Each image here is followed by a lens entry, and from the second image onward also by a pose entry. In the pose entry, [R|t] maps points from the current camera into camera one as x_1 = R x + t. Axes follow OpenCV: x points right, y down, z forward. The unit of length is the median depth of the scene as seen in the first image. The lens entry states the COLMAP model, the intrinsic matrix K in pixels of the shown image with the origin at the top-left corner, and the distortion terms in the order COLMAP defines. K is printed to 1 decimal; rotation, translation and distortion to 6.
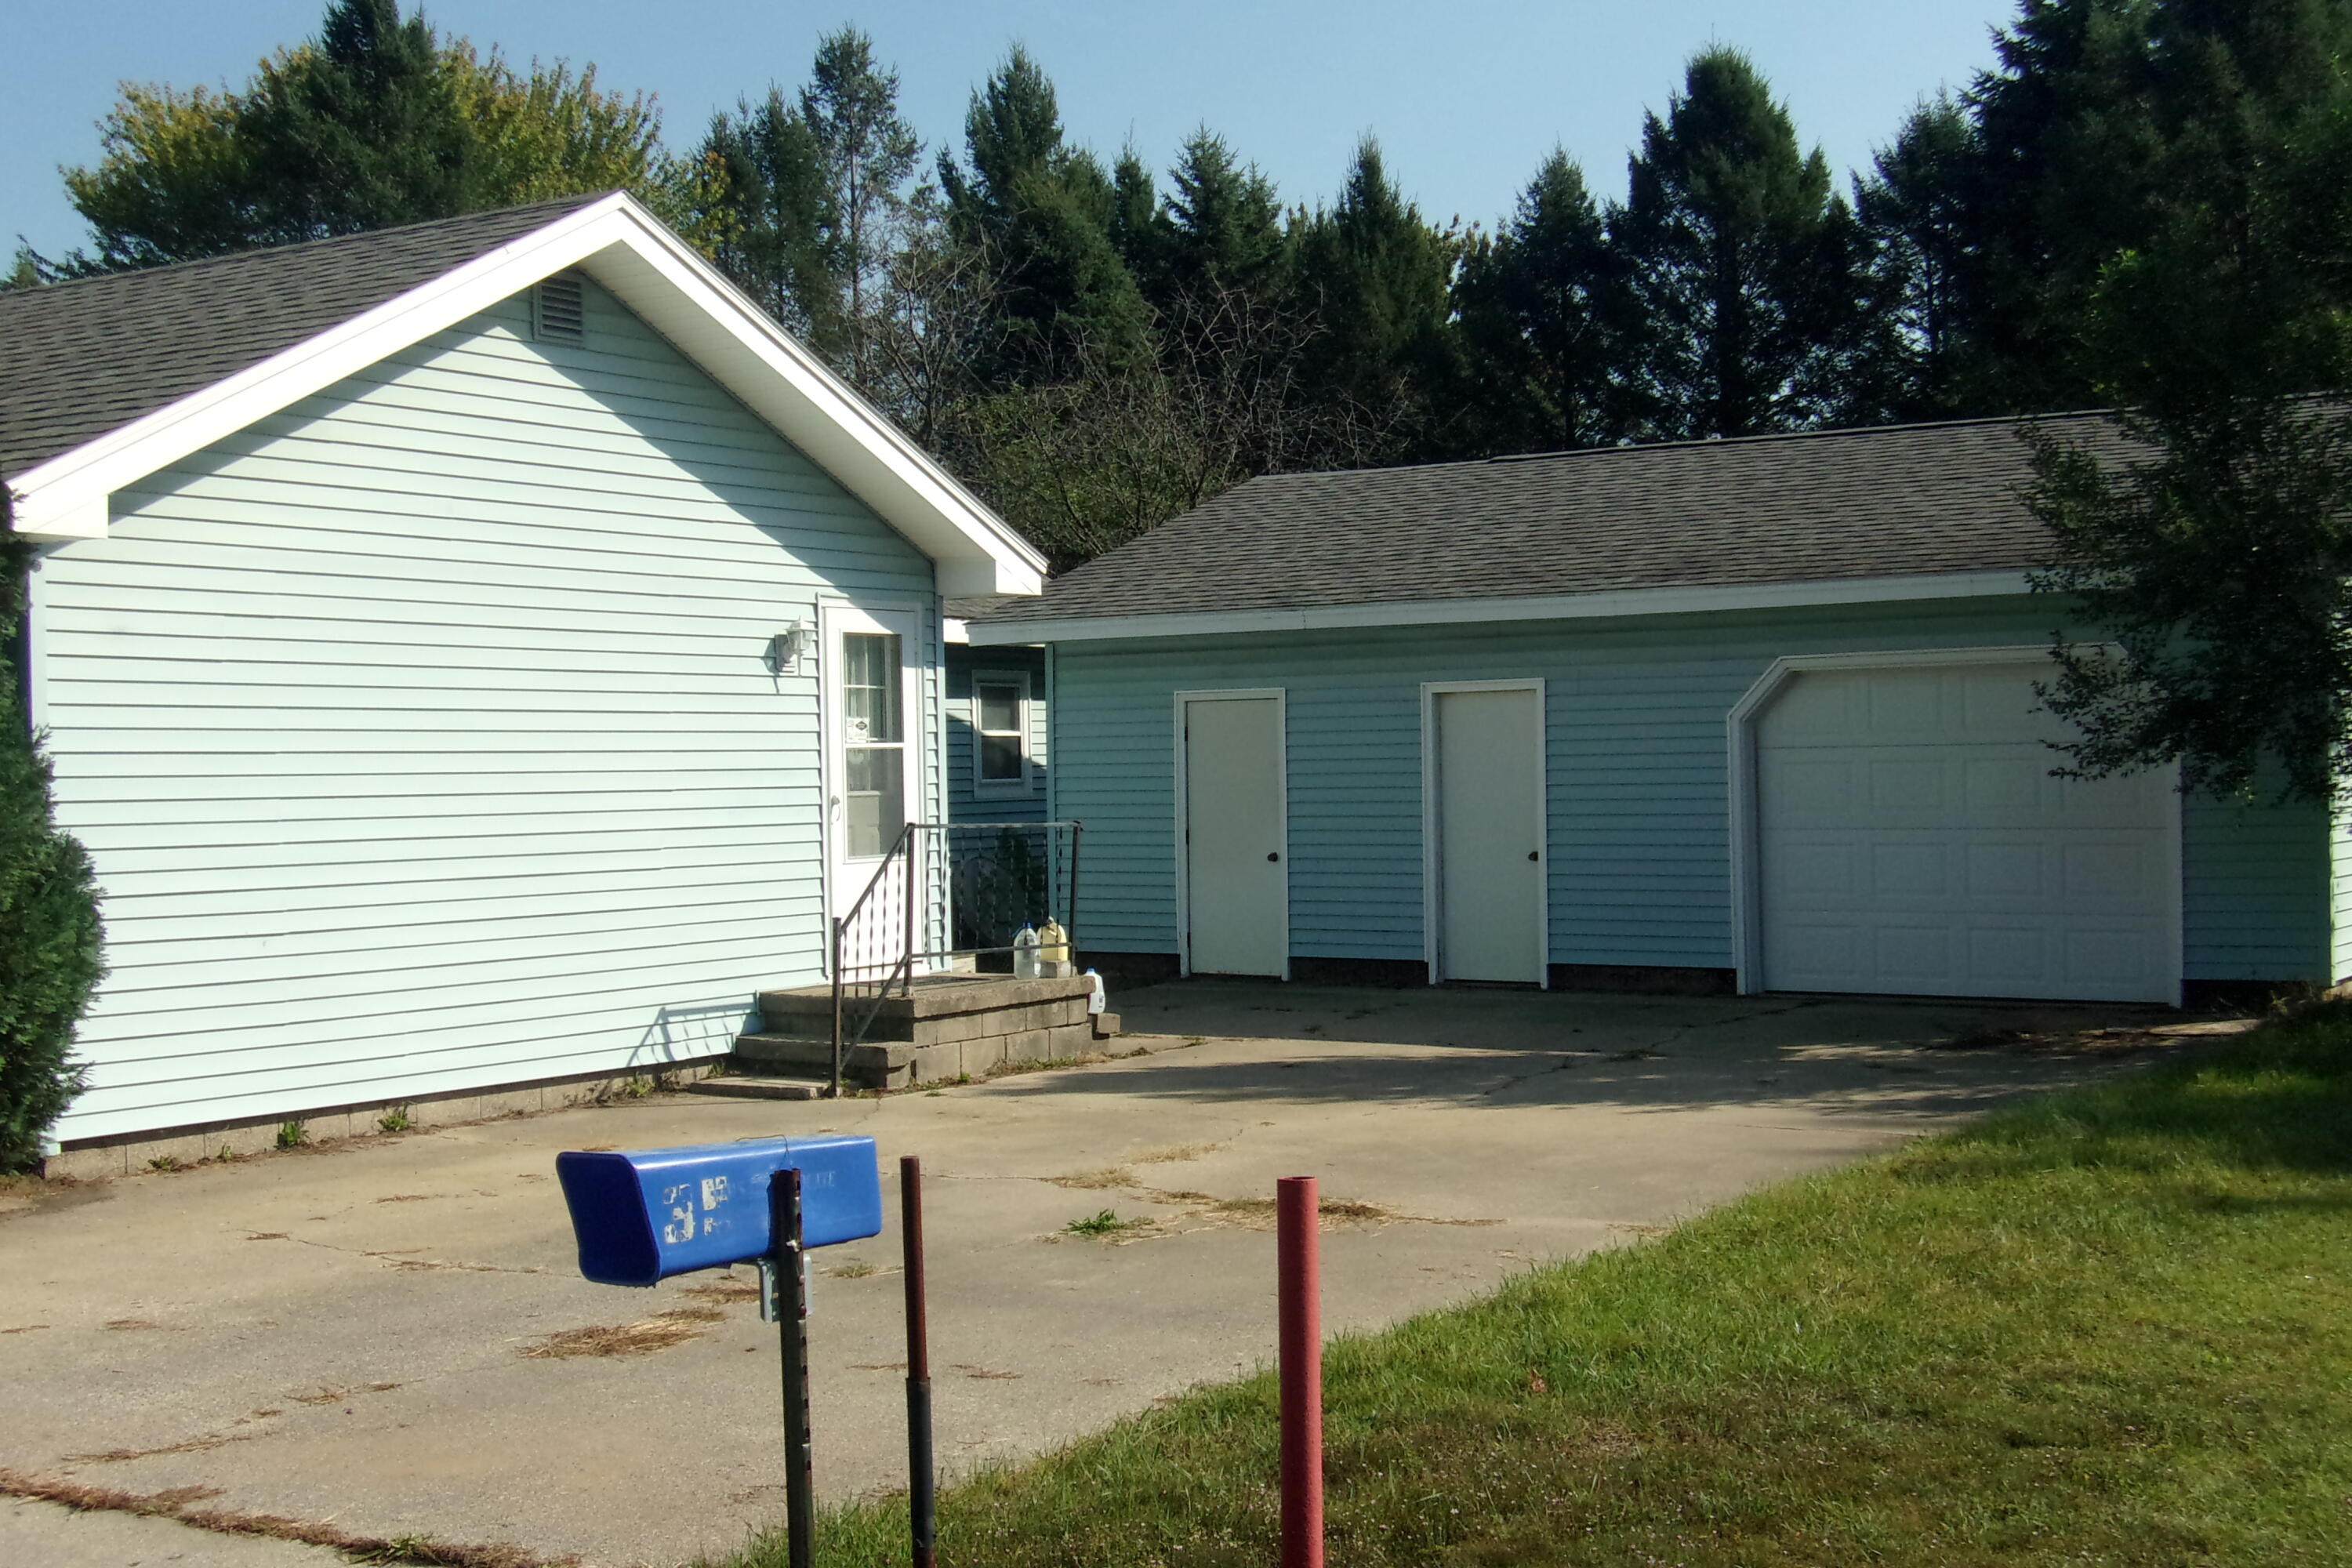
lens RADIAL K [[2903.4, 0, 1175.7], [0, 2903.4, 784.0], [0, 0, 1]] dist [0.019001, 0.000000]
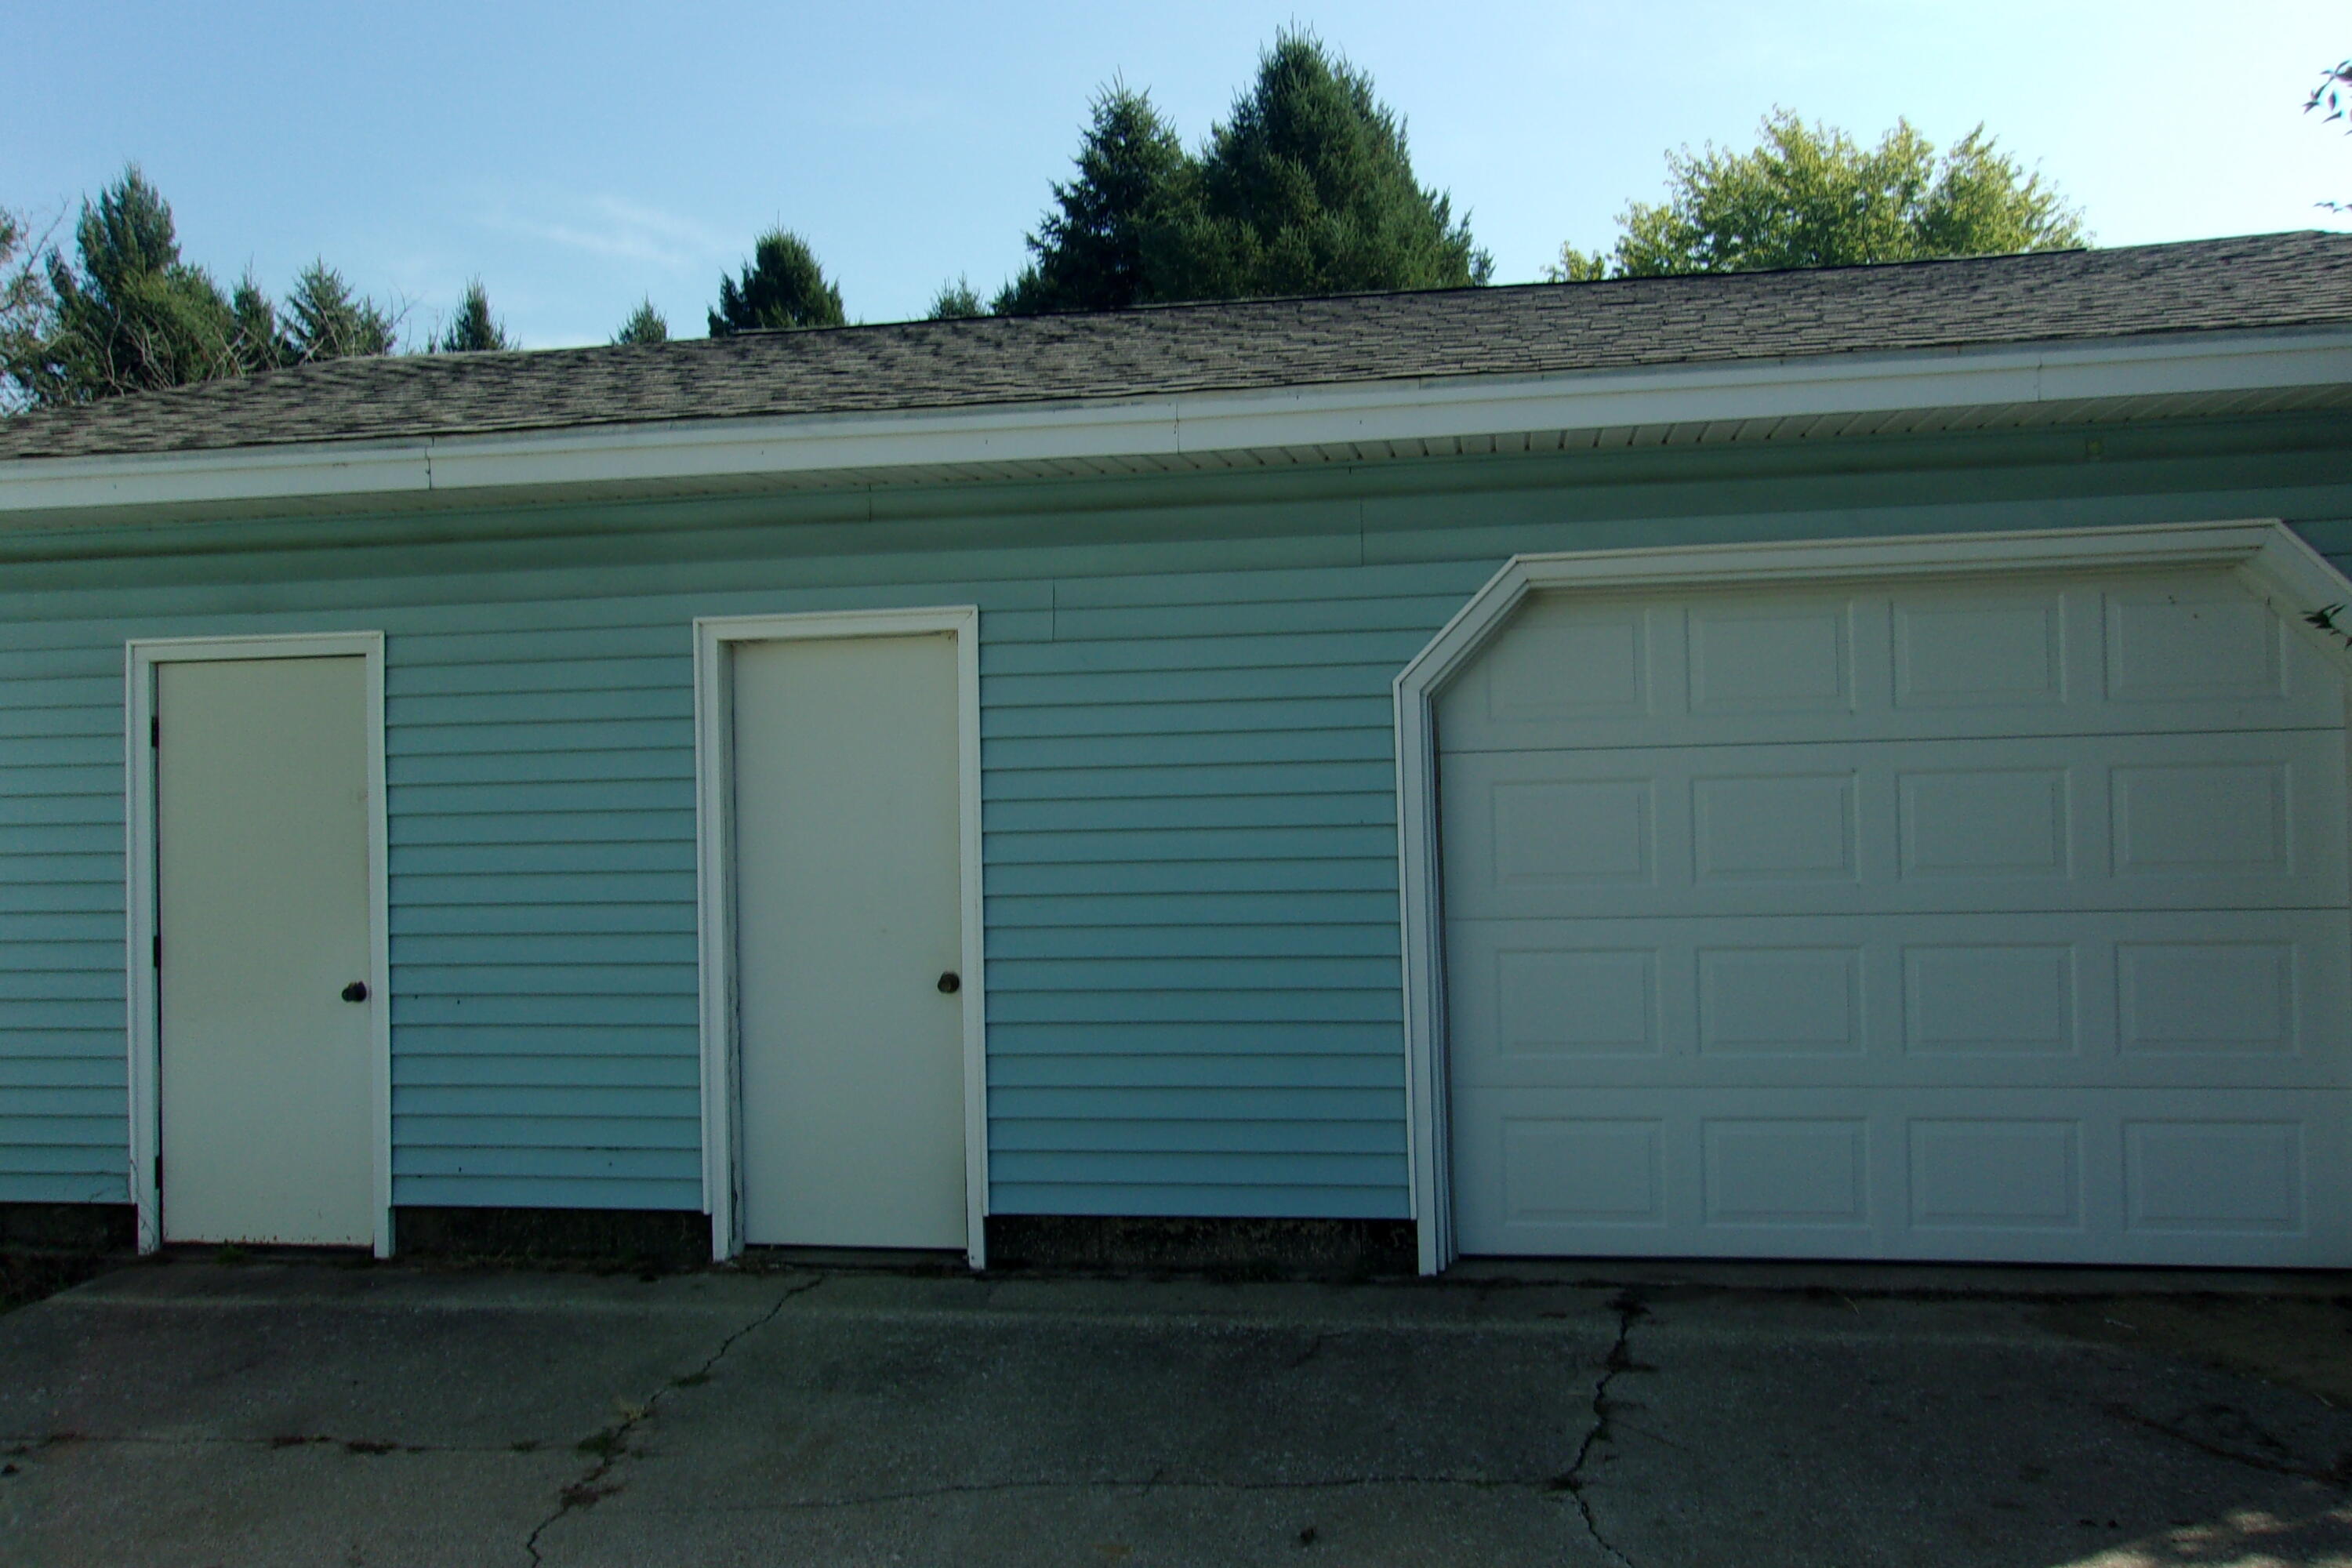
lens RADIAL K [[1874.7, 0, 1172.8], [0, 1874.7, 785.5], [0, 0, 1]] dist [-0.012829, 0.034470]
pose [[0.909320, 0.002391, 0.416090, 0.009414], [0.008775, 0.999651, -0.024921, 0.000162], [-0.416005, 0.026313, 0.908982, 0.226543]]
